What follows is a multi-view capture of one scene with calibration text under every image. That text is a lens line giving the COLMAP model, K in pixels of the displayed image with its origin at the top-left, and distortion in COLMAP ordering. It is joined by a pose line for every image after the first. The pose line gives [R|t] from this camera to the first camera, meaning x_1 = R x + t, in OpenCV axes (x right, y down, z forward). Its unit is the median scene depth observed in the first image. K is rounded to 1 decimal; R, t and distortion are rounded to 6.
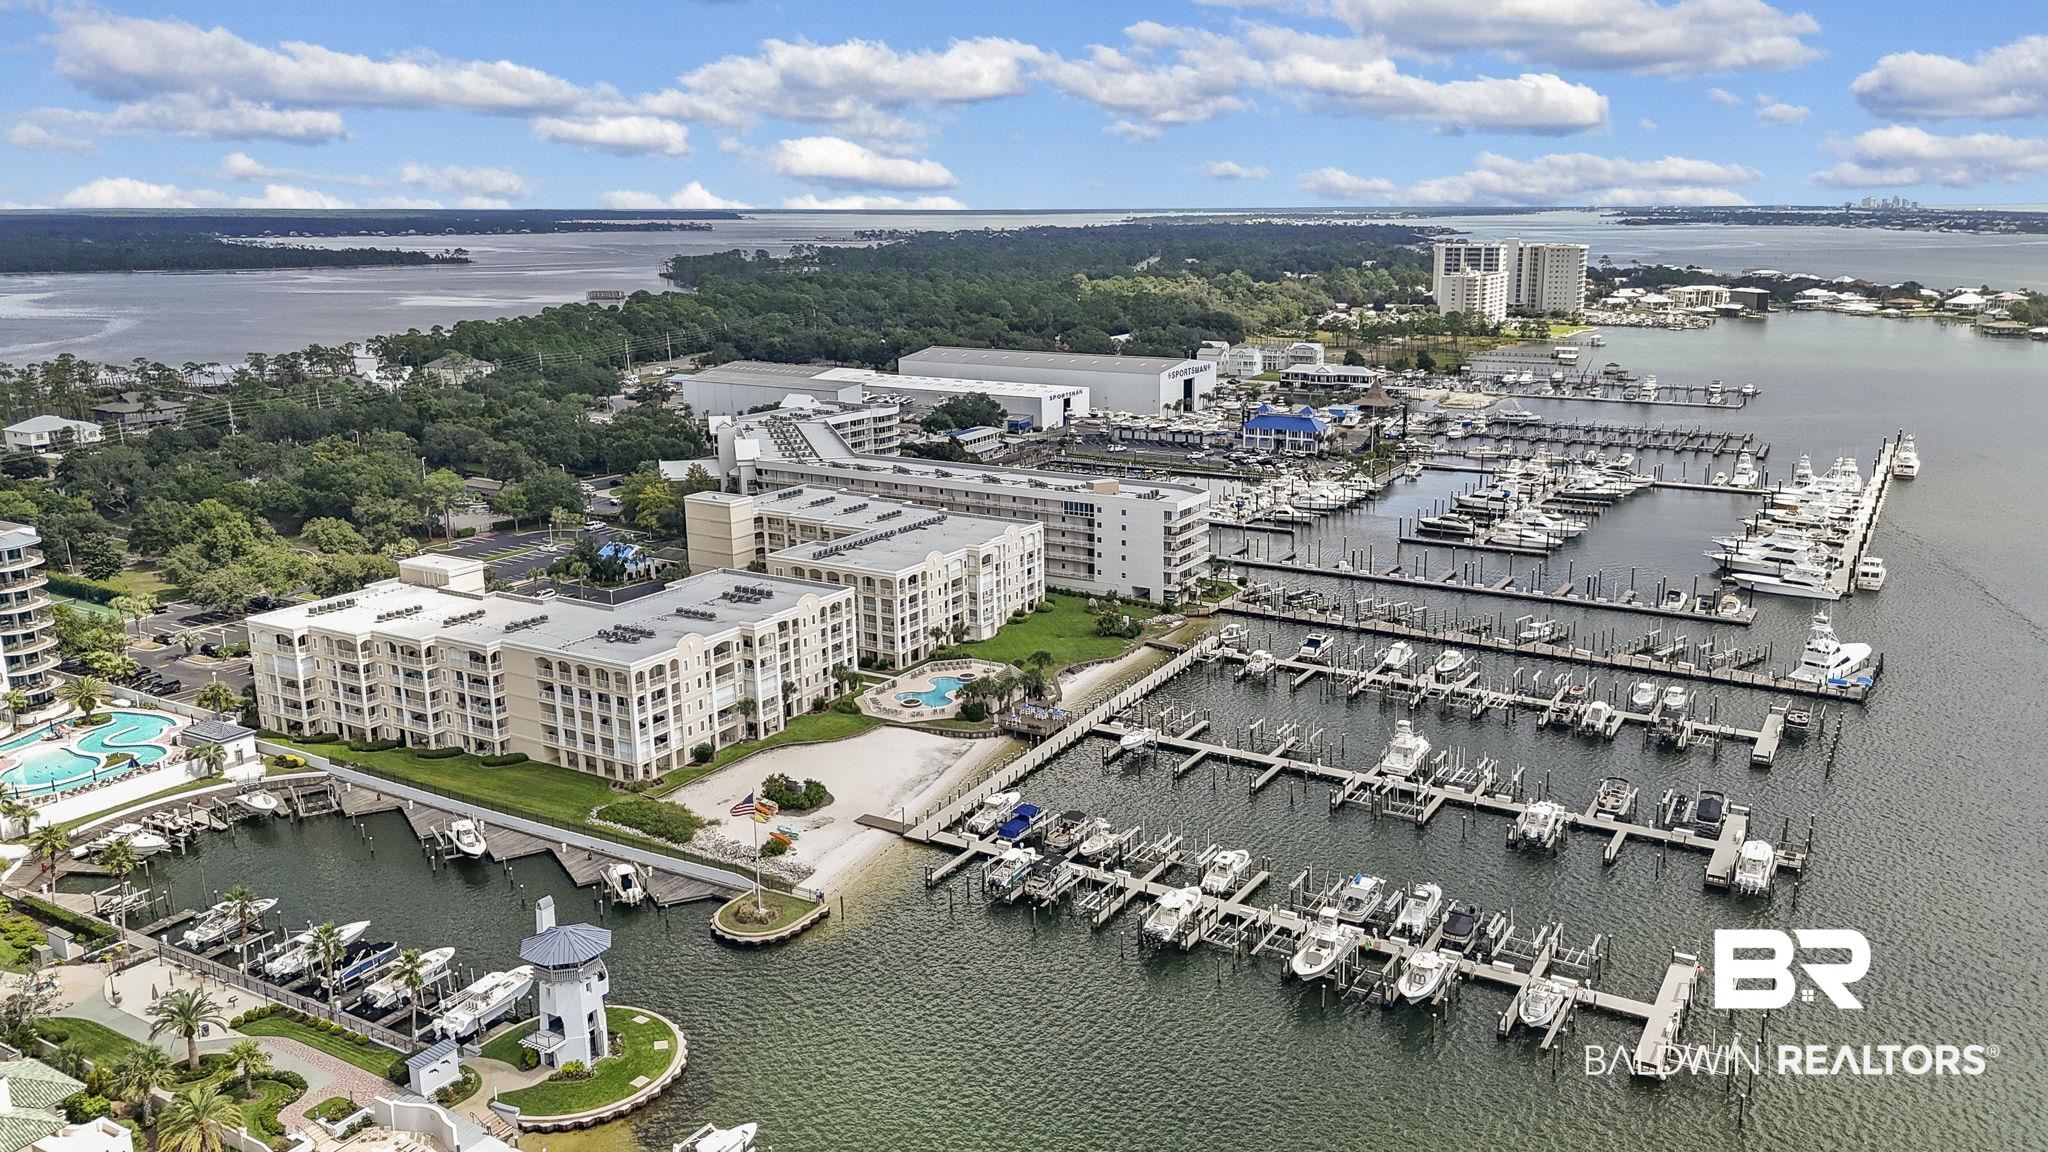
lens RADIAL K [[1553.7, 0, 1028.0], [0, 1553.7, 582.9], [0, 0, 1]] dist [0.004073, -0.002215]
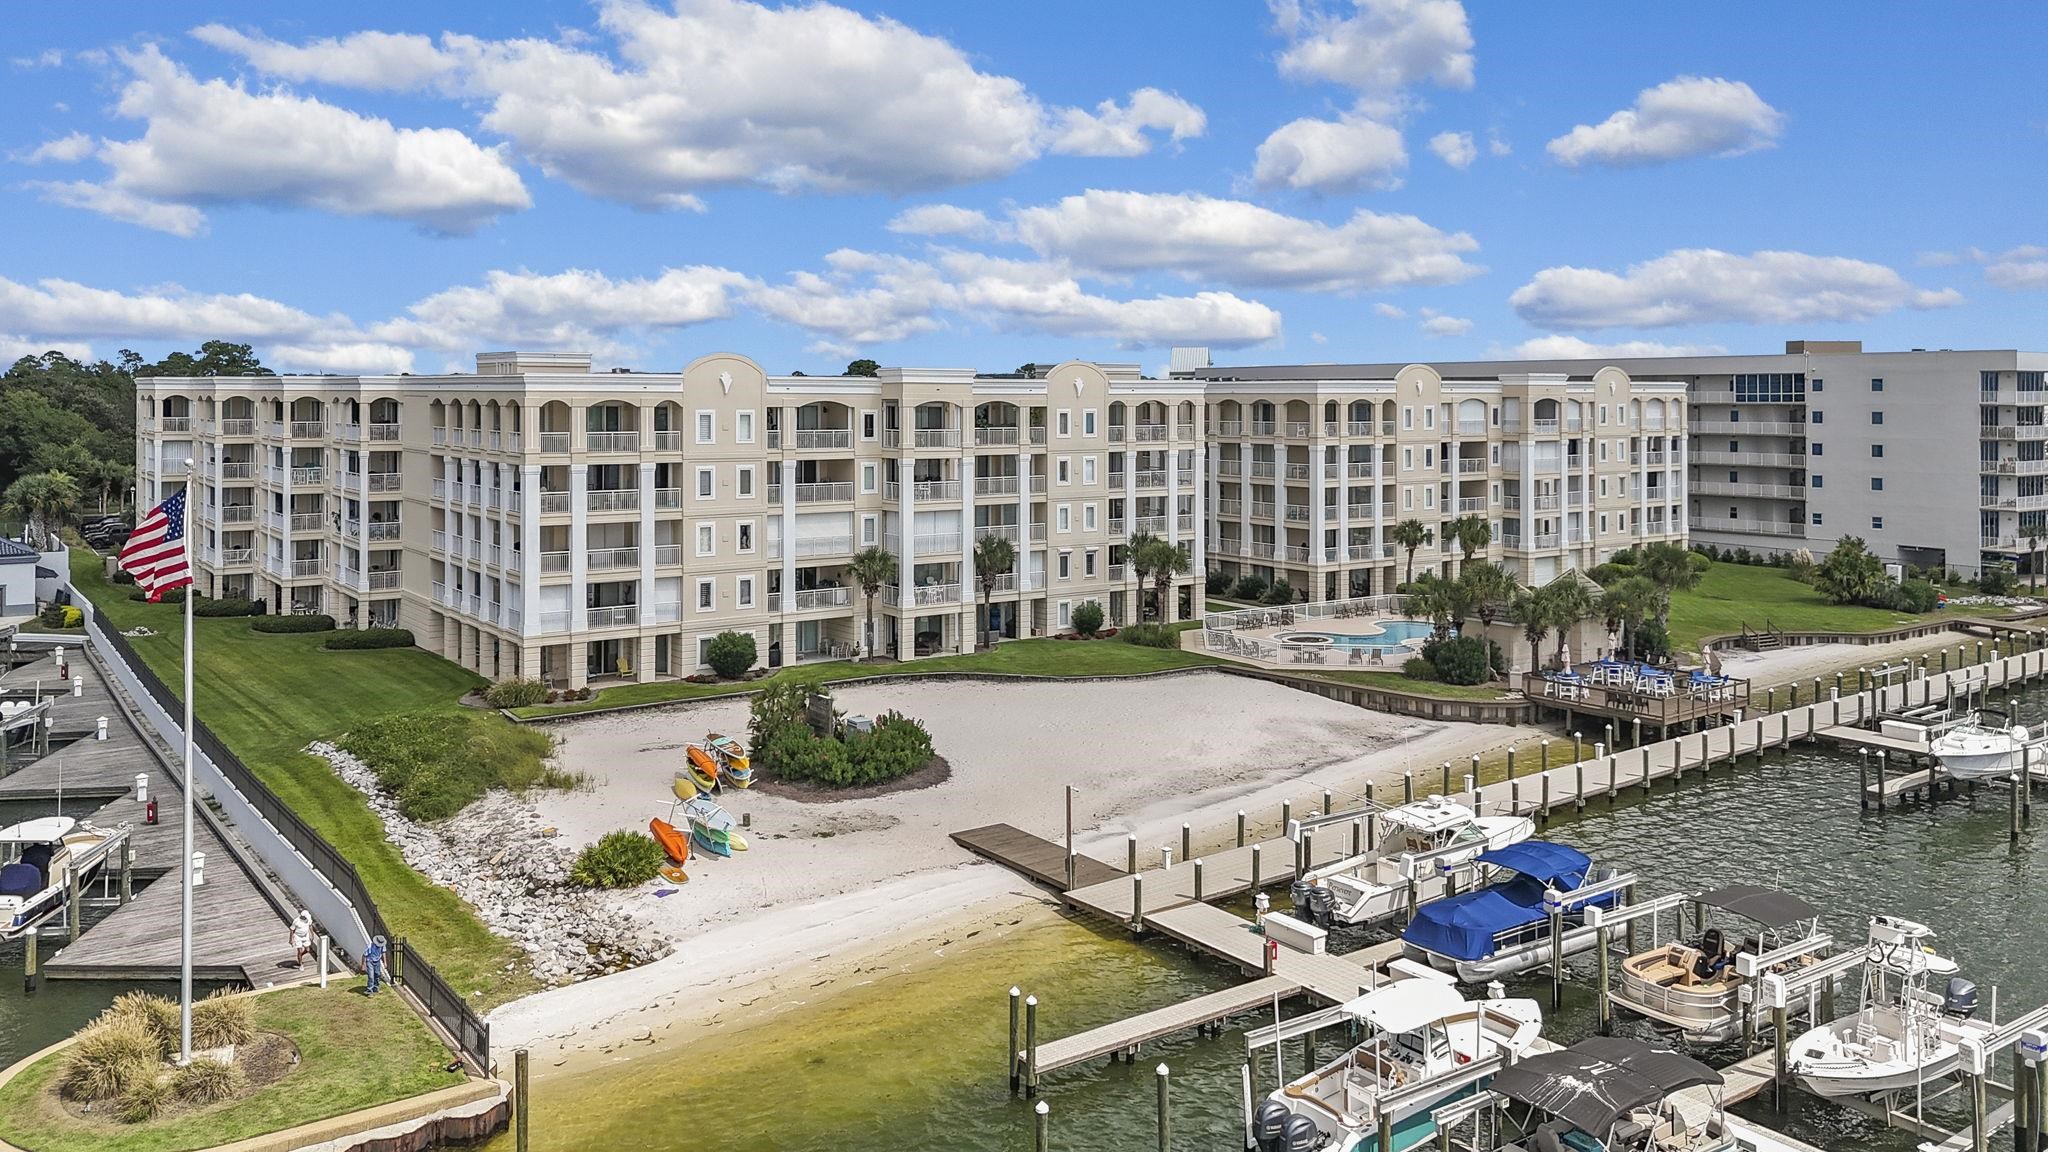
lens RADIAL K [[1572.2, 0, 971.5], [0, 1572.2, 406.7], [0, 0, 1]] dist [0.058461, -0.082085]
pose [[0.908657, 0.017857, -0.417161, 0.016479], [-0.110690, 0.973641, -0.199426, 0.109229], [0.402603, 0.227385, 0.886683, 0.581267]]
